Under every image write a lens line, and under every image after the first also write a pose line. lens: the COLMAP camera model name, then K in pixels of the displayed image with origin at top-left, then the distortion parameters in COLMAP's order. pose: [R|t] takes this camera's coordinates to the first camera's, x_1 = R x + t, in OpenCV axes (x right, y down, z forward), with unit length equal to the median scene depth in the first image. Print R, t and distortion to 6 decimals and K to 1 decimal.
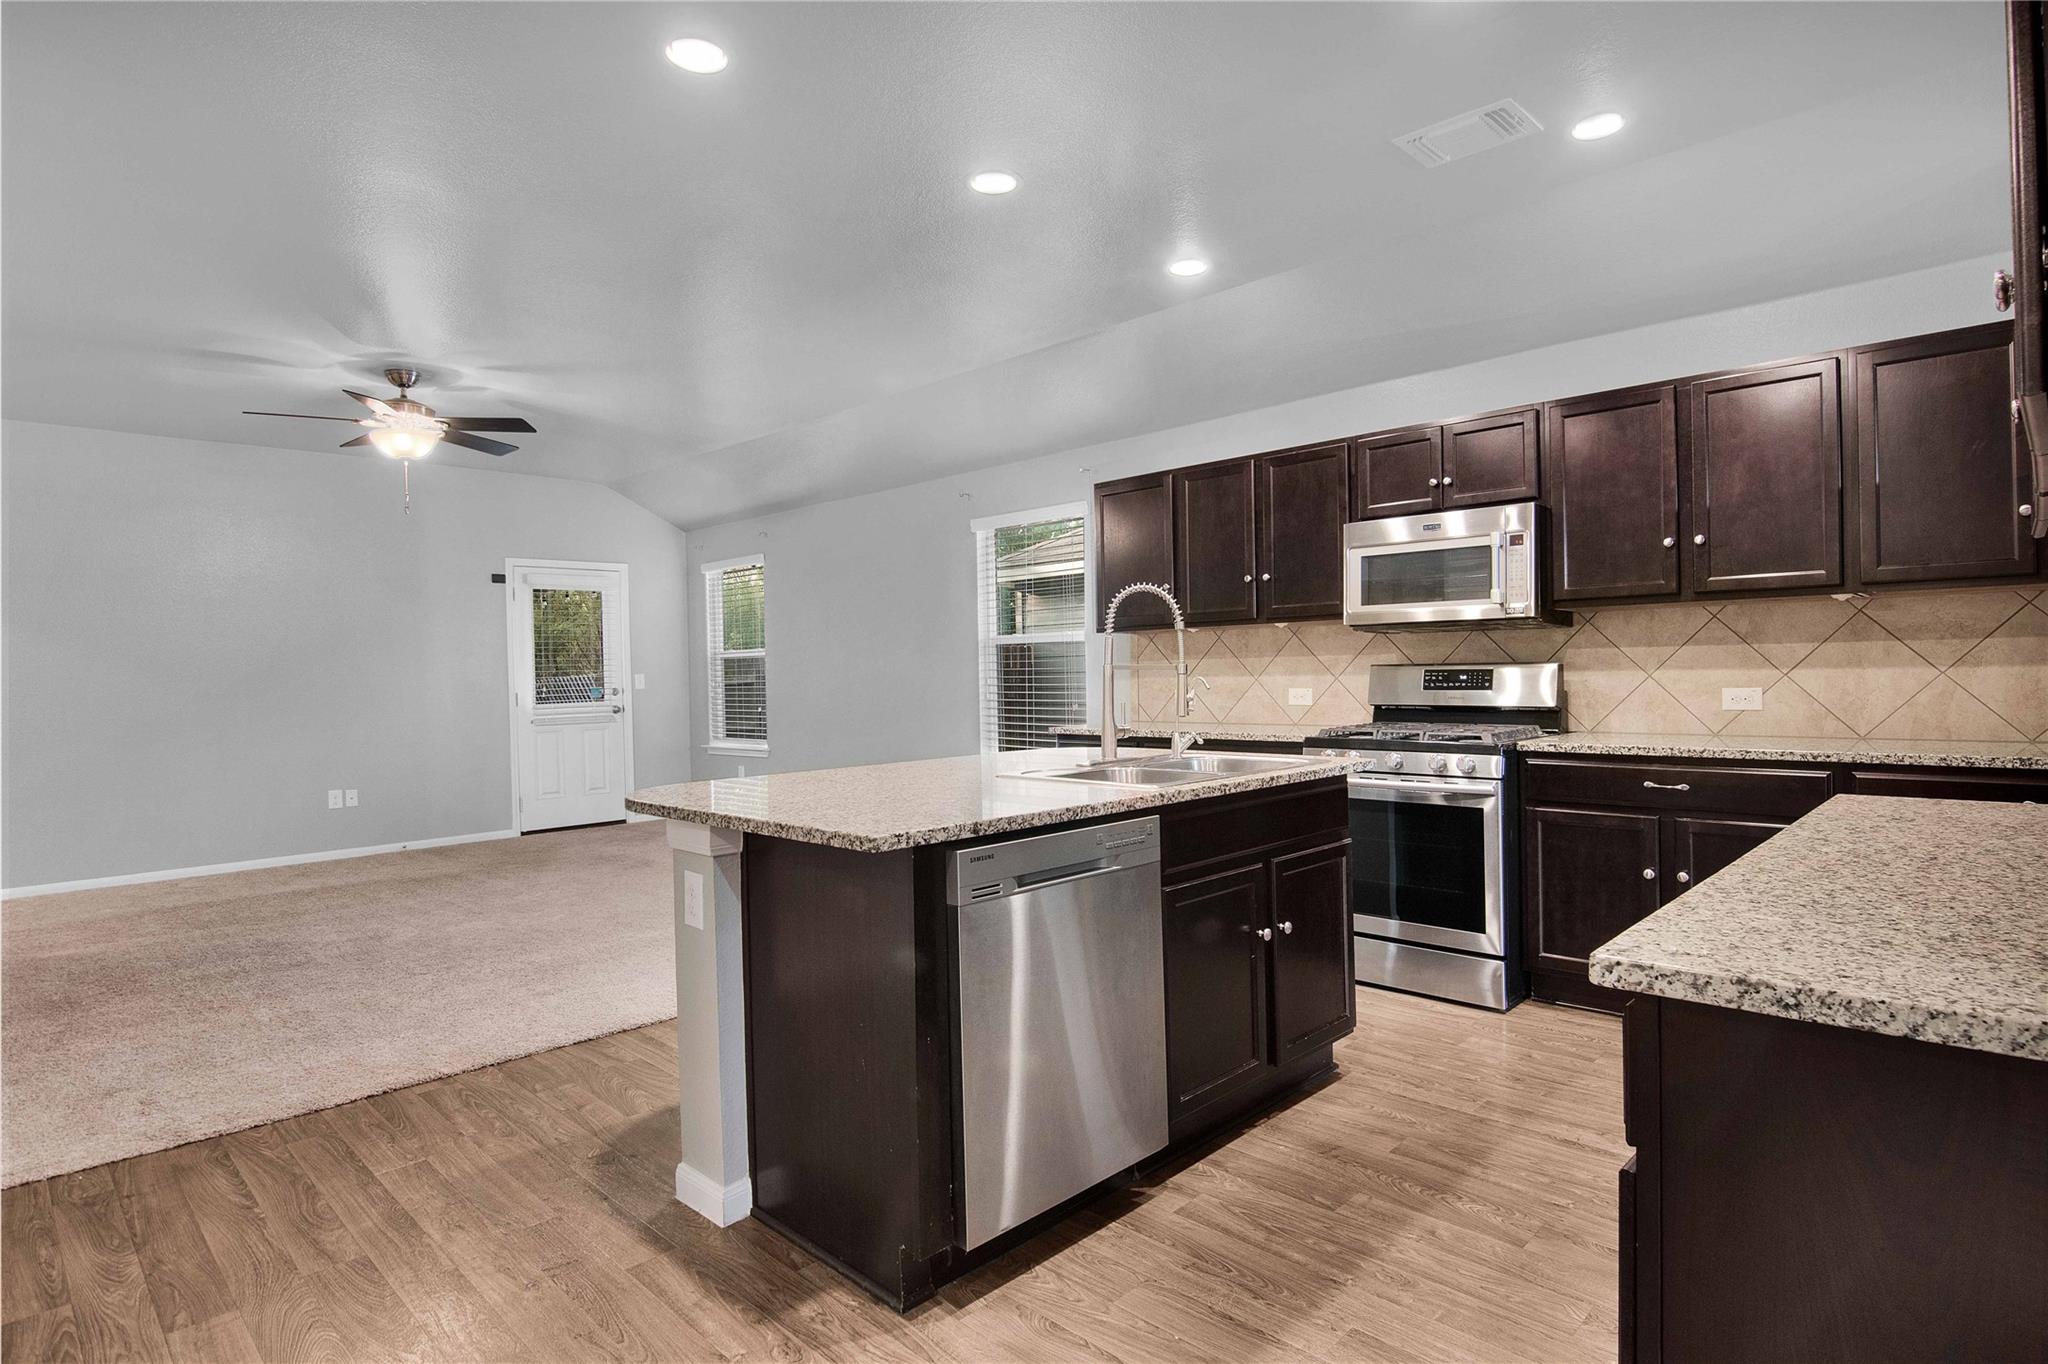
lens RADIAL K [[1071.8, 0, 1068.4], [0, 1071.8, 674.4], [0, 0, 1]] dist [-0.007377, -0.008366]
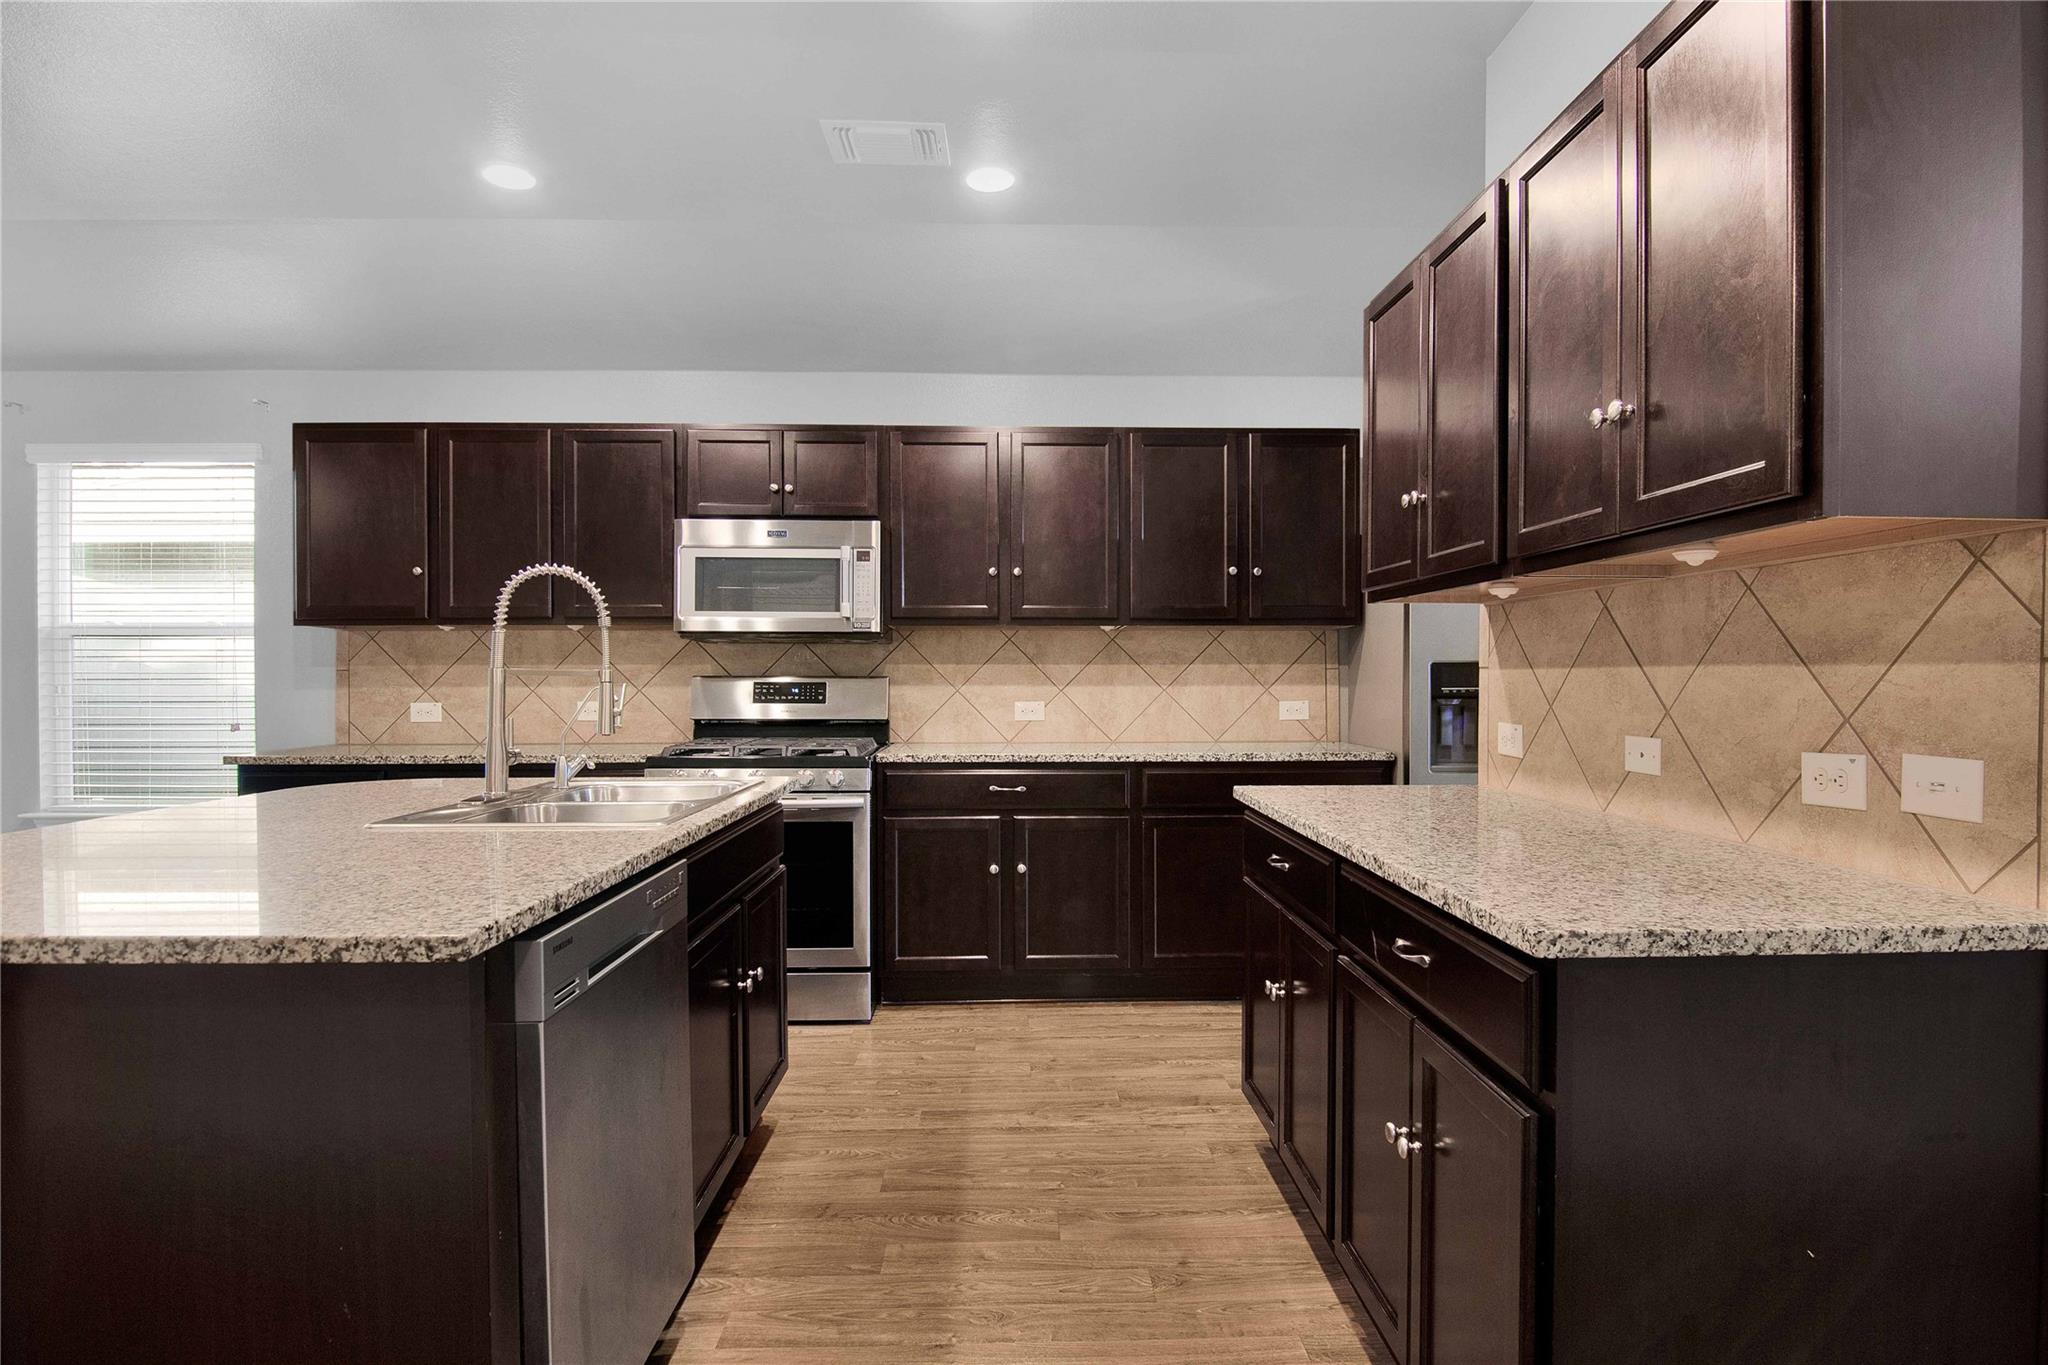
lens RADIAL K [[1071.8, 0, 1039.2], [0, 1071.8, 692.4], [0, 0, 1]] dist [-0.007377, -0.008366]
pose [[0.700371, 0.009050, 0.713721, -0.184165], [-0.010170, 0.999945, -0.002700, 0.005035], [-0.713706, -0.005367, 0.700424, 0.159325]]
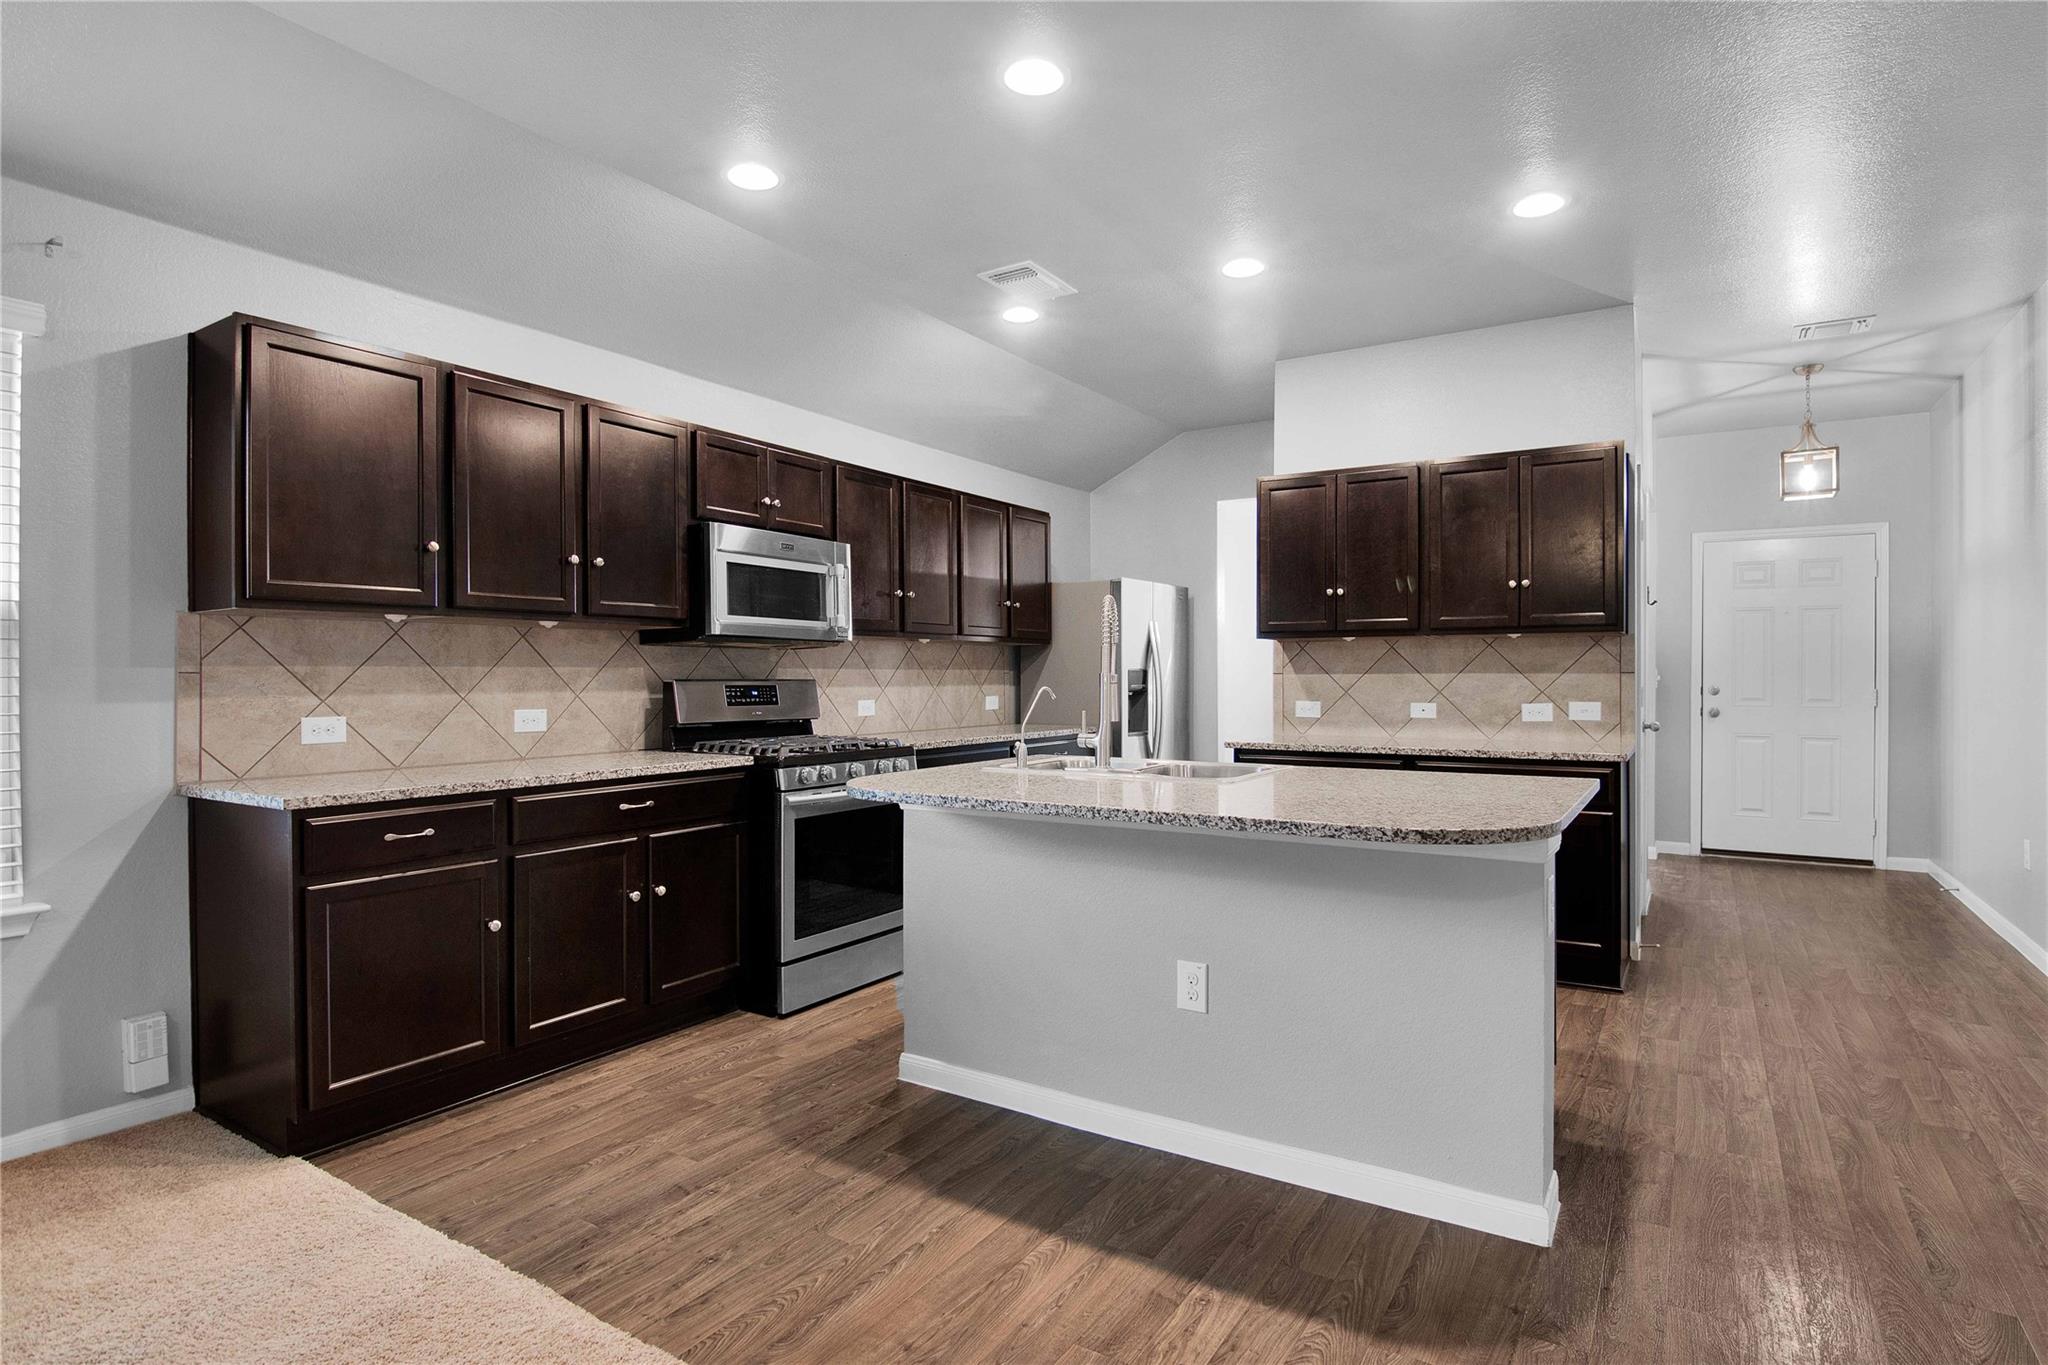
lens RADIAL K [[1071.8, 0, 1029.5], [0, 1071.8, 676.9], [0, 0, 1]] dist [-0.007377, -0.008366]
pose [[-0.201890, 0.020629, 0.979191, -0.727746], [0.011230, 0.999761, -0.018747, 0.009940], [-0.979344, 0.007211, -0.202074, 0.997526]]
